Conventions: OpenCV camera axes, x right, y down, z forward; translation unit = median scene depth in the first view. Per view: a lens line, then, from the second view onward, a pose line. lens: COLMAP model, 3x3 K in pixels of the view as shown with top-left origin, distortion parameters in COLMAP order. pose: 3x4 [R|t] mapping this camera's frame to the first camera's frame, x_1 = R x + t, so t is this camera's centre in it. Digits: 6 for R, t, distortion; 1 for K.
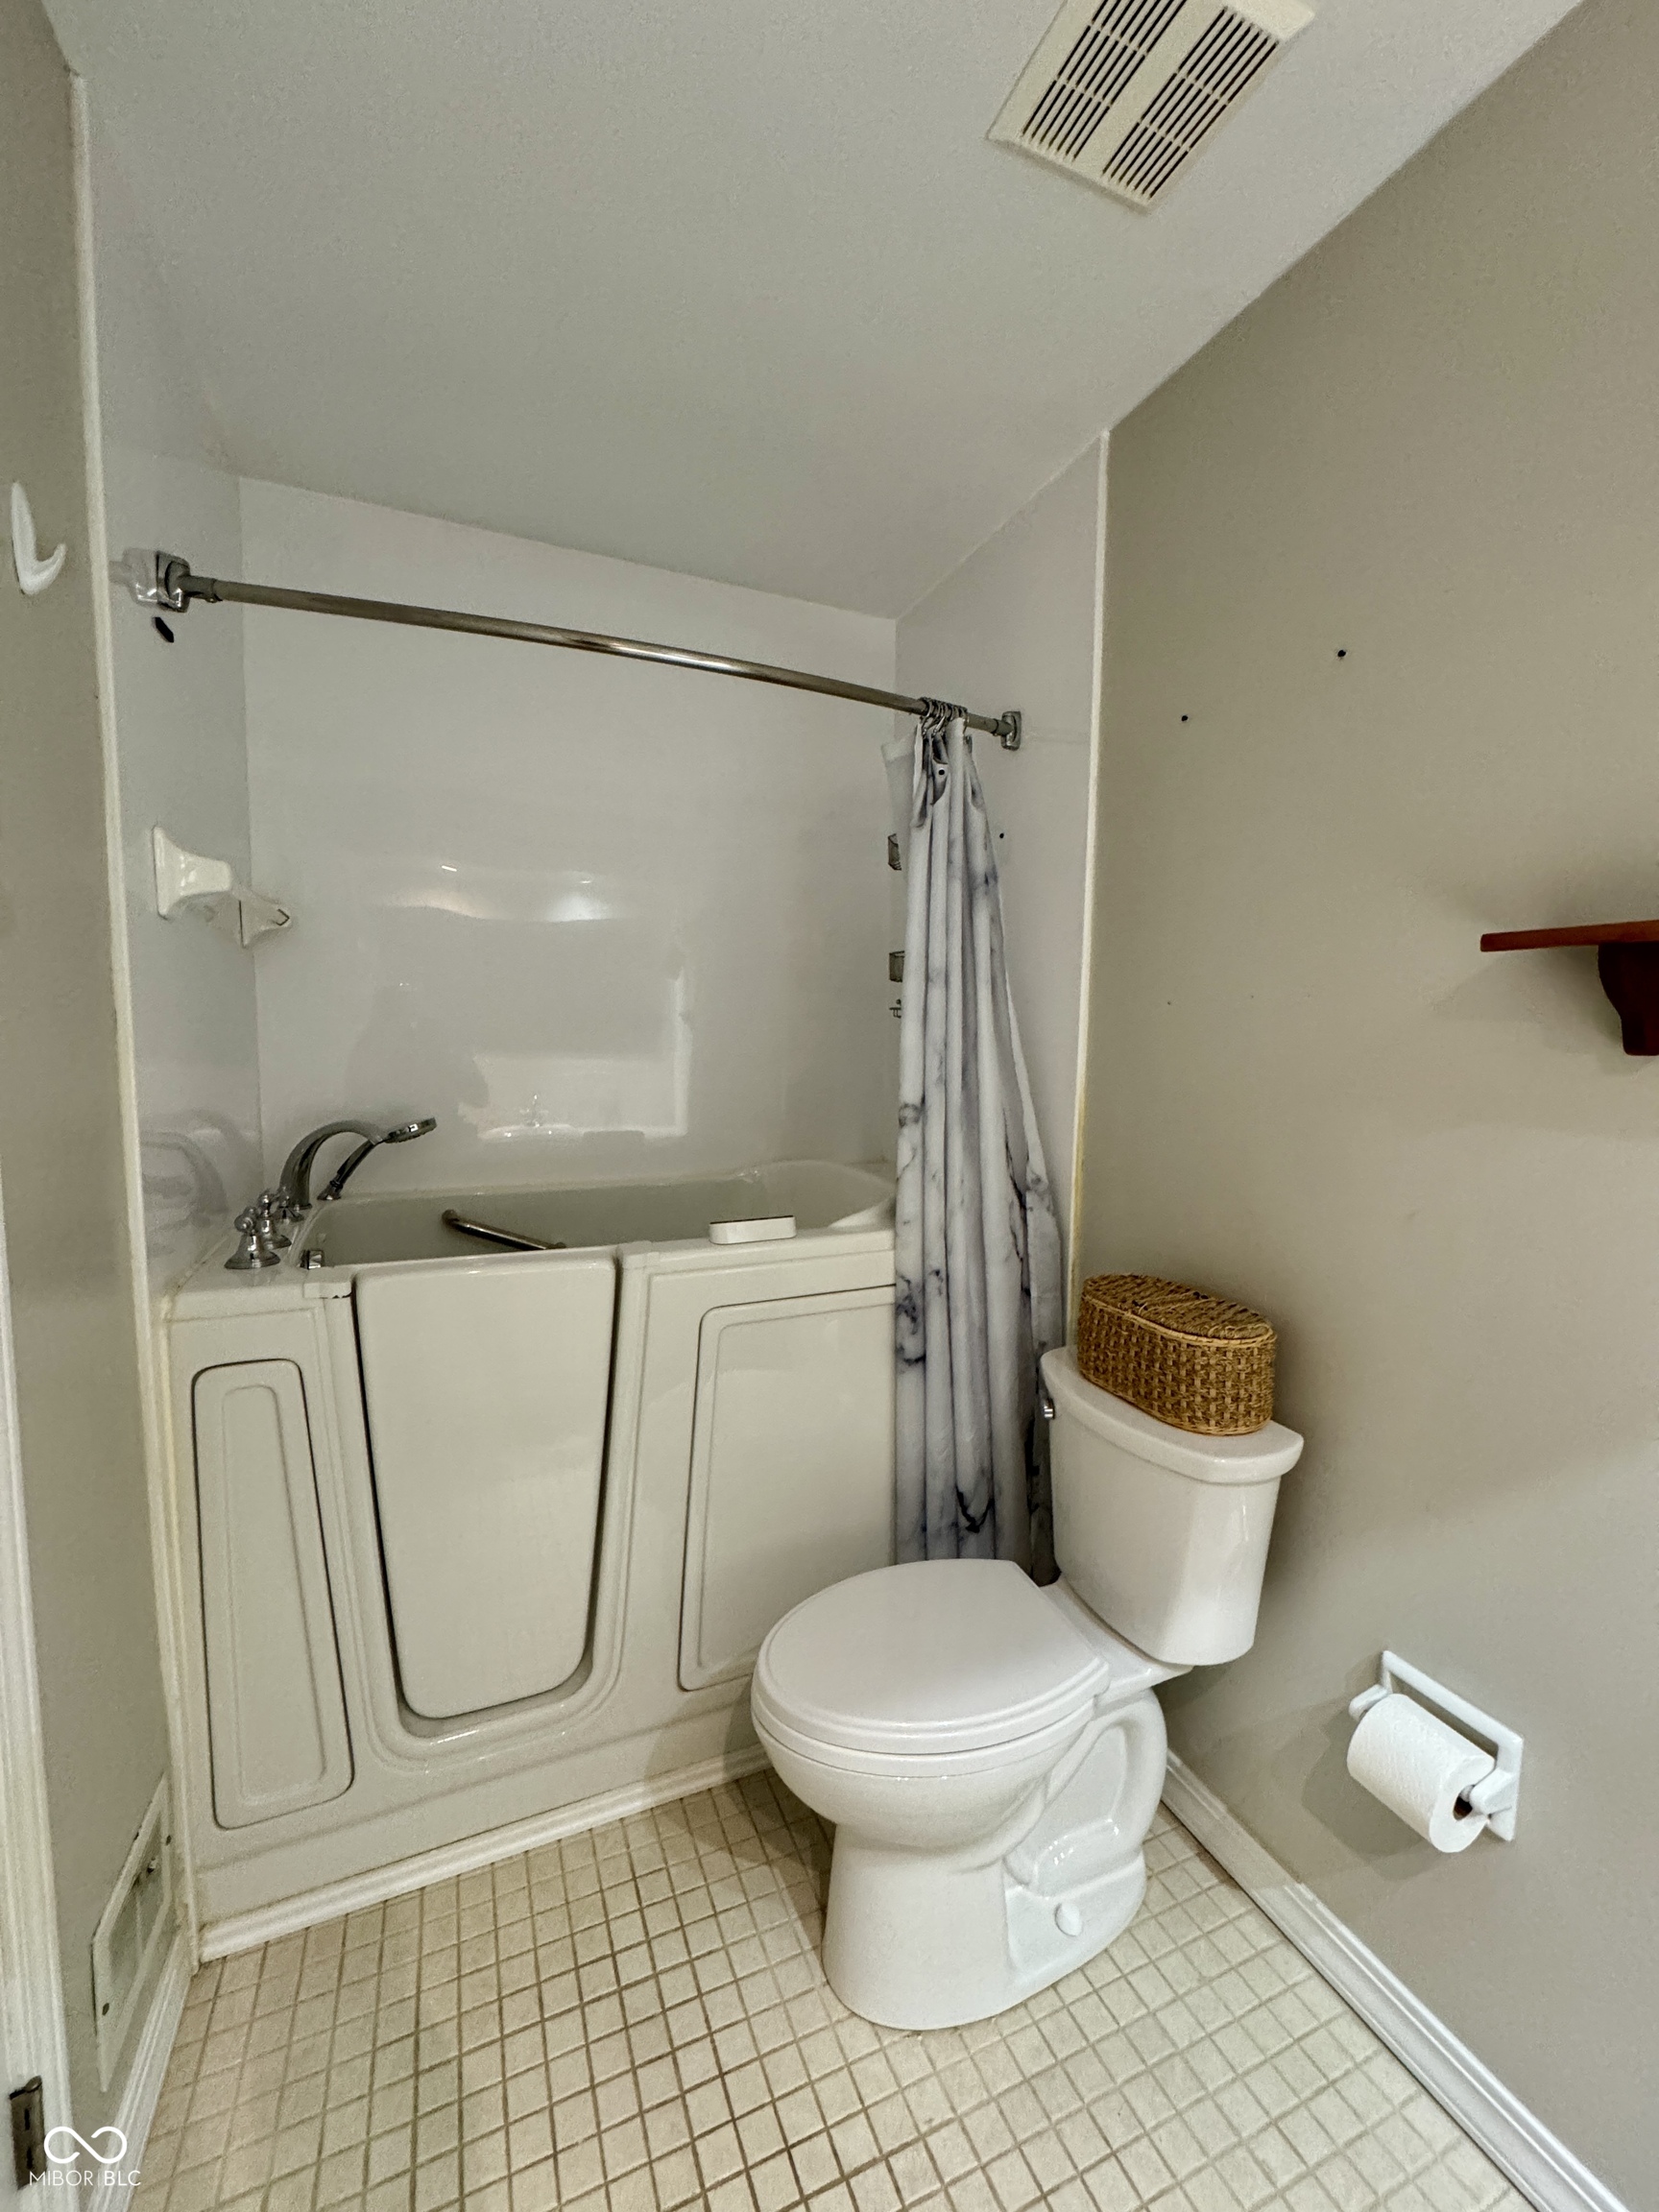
lens RADIAL K [[879.8, 0, 829.6], [0, 879.8, 1111.6], [0, 0, 1]] dist [-0.002443, 0.000309]
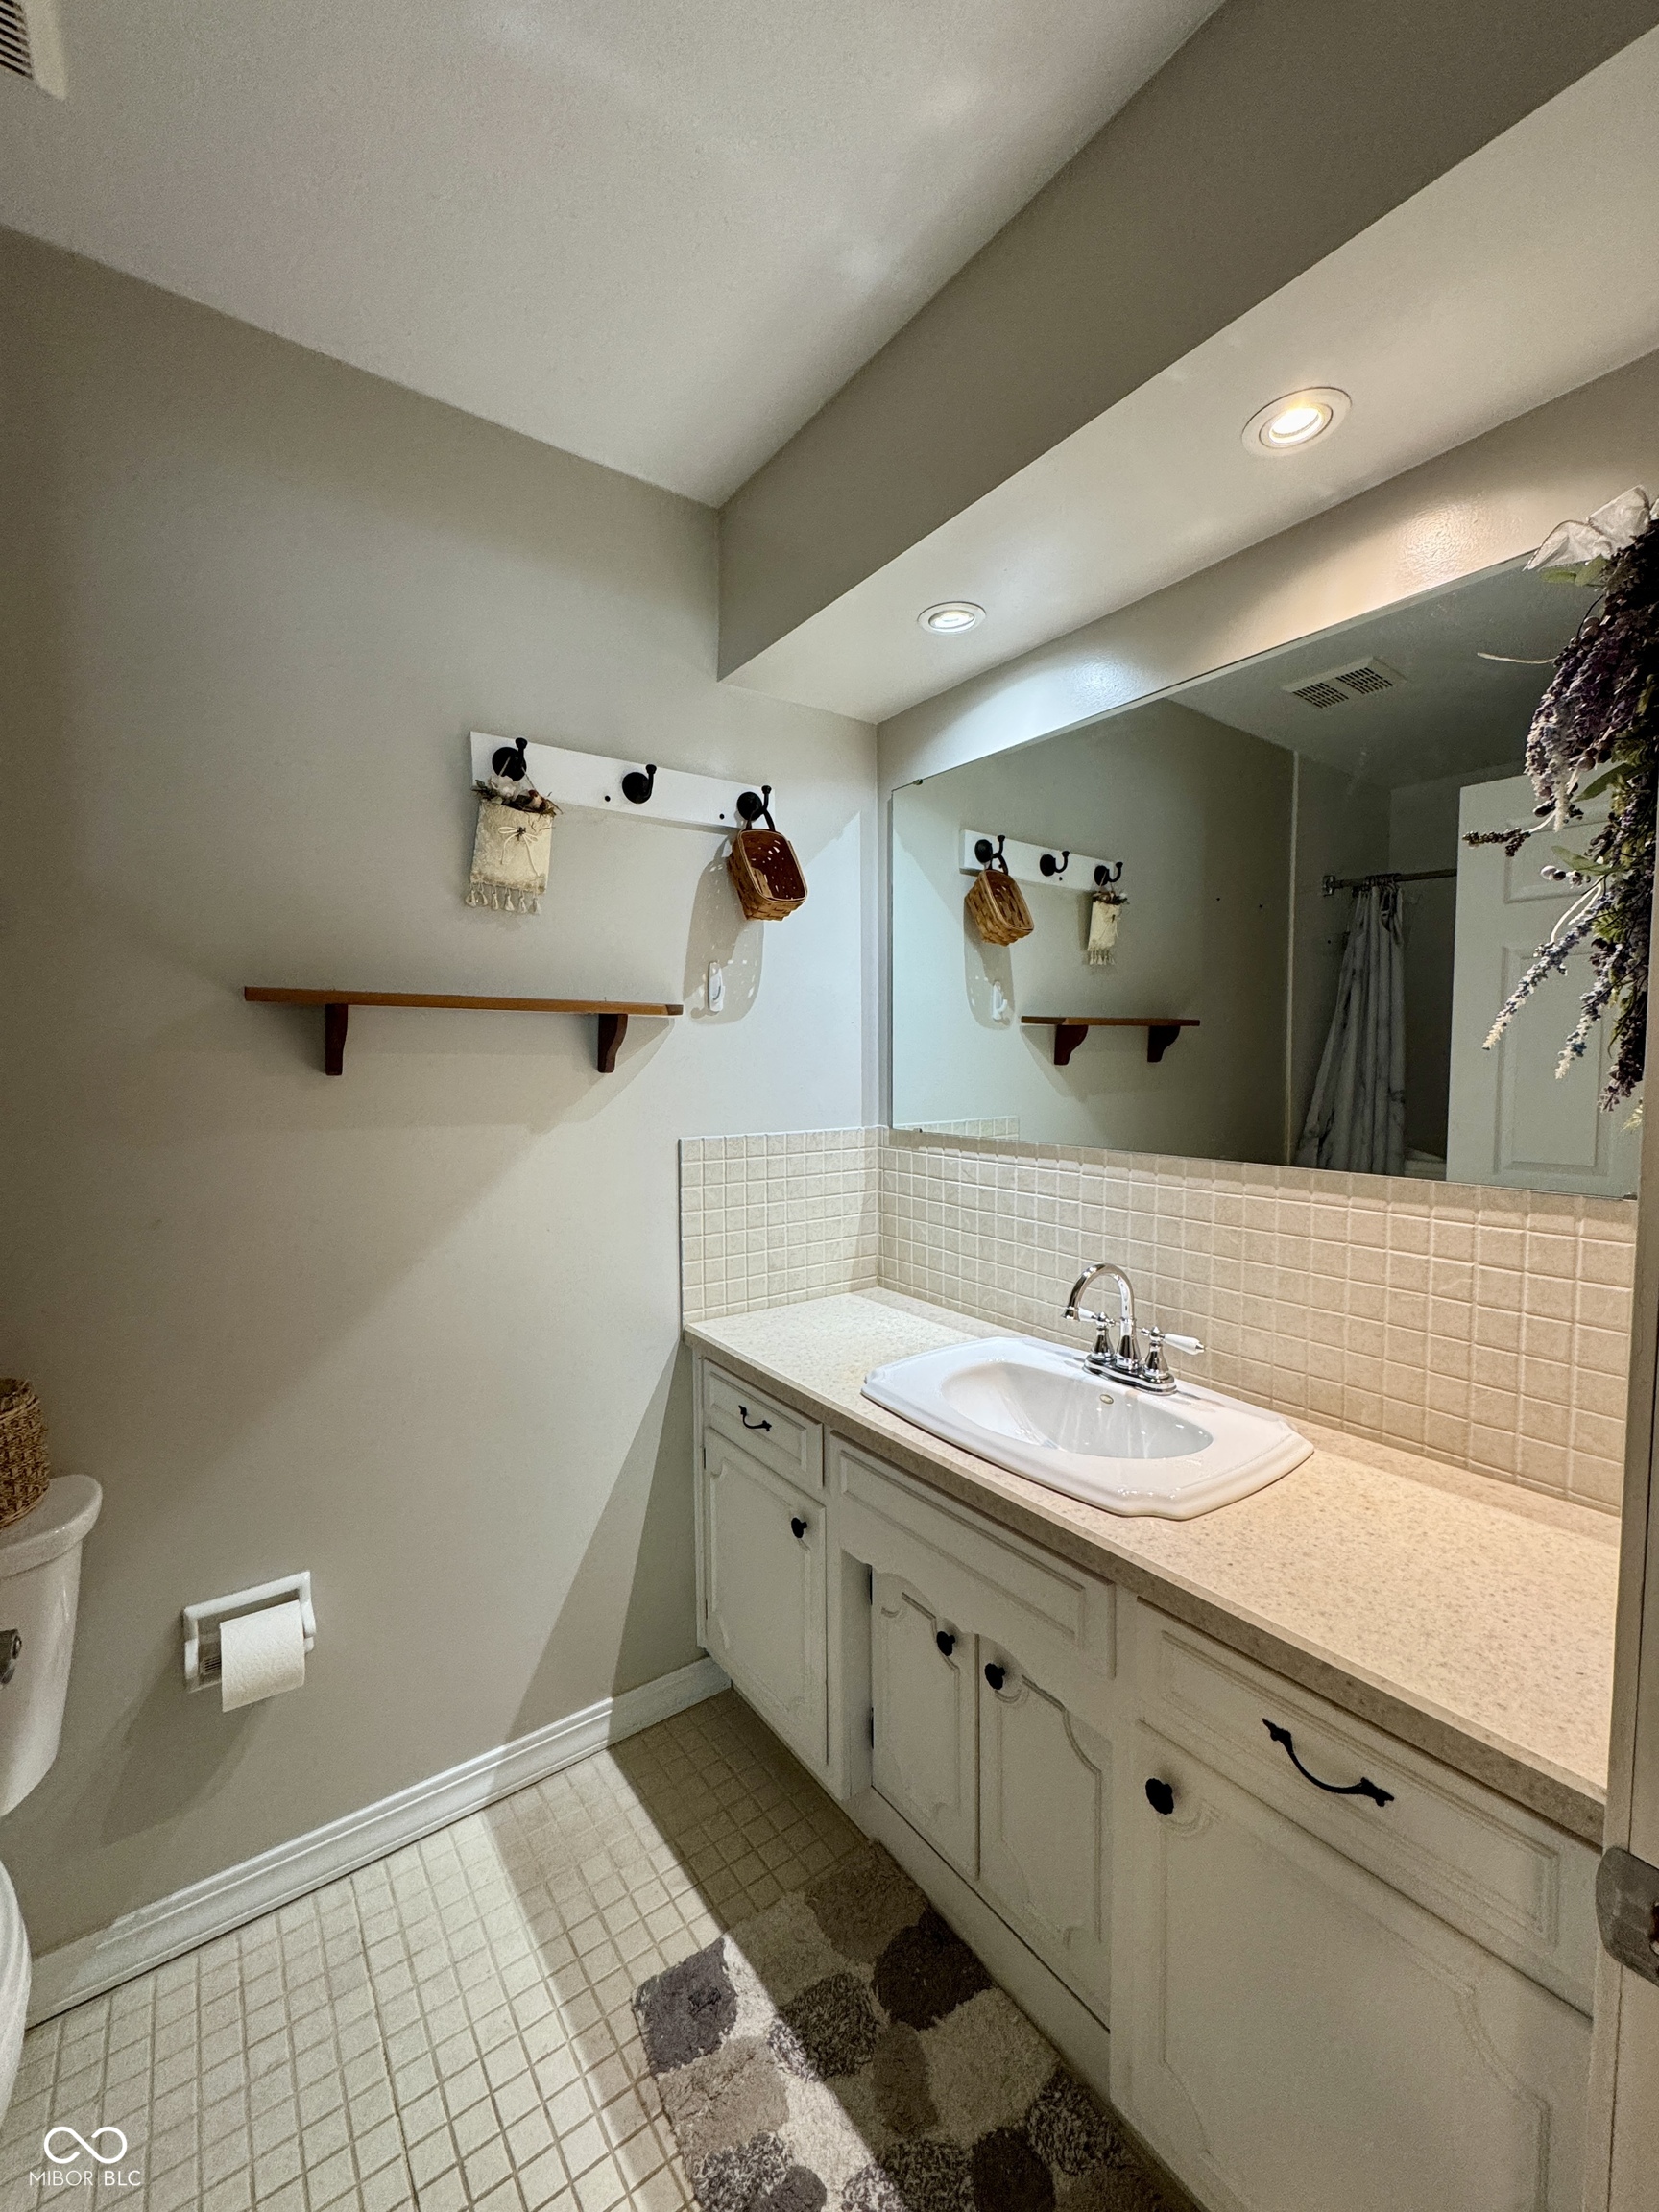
lens RADIAL K [[879.8, 0, 828.2], [0, 879.8, 1105.2], [0, 0, 1]] dist [-0.002443, 0.000309]
pose [[-0.235315, -0.050882, 0.970586, -0.614321], [0.086949, 0.993522, 0.073165, -0.042346], [-0.968022, 0.101608, -0.229366, 0.382505]]
